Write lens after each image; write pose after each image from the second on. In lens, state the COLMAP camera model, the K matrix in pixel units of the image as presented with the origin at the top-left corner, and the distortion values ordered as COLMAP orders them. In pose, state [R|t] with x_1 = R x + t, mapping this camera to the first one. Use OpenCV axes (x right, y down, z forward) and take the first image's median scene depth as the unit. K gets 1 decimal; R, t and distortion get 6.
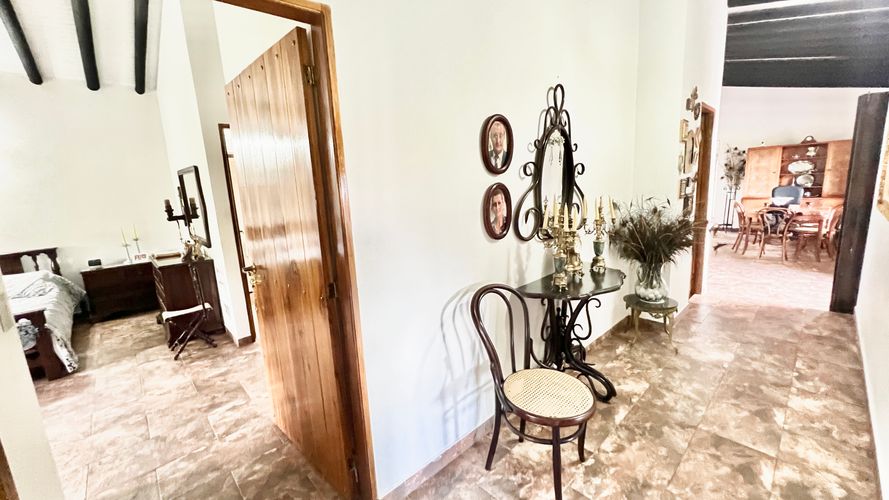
lens RADIAL K [[350.2, 0, 444.5], [0, 350.2, 250.0], [0, 0, 1]] dist [0.000565, 0.000067]
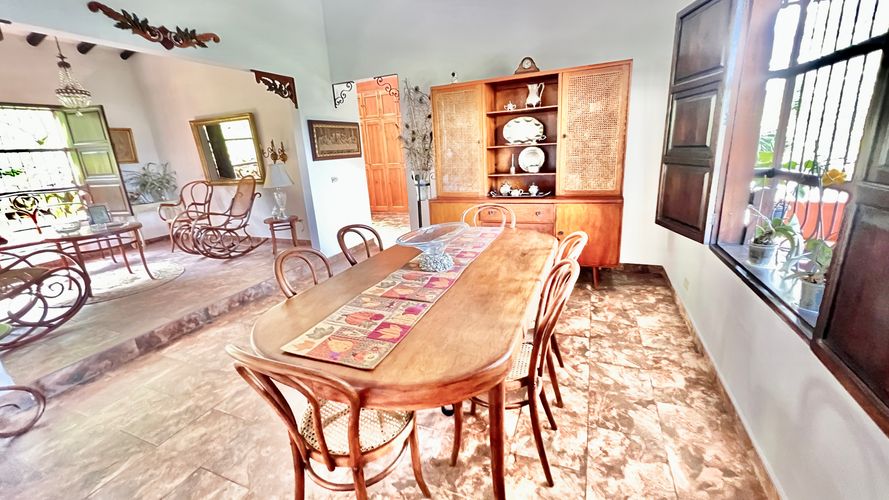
lens RADIAL K [[352.1, 0, 444.5], [0, 352.1, 250.0], [0, 0, 1]] dist [-0.000095, -0.000089]
pose [[0.919816, -0.103014, 0.378586, 0.721811], [0.079411, 0.993826, 0.077484, -0.122635], [-0.384230, -0.041207, 0.922317, 0.595760]]
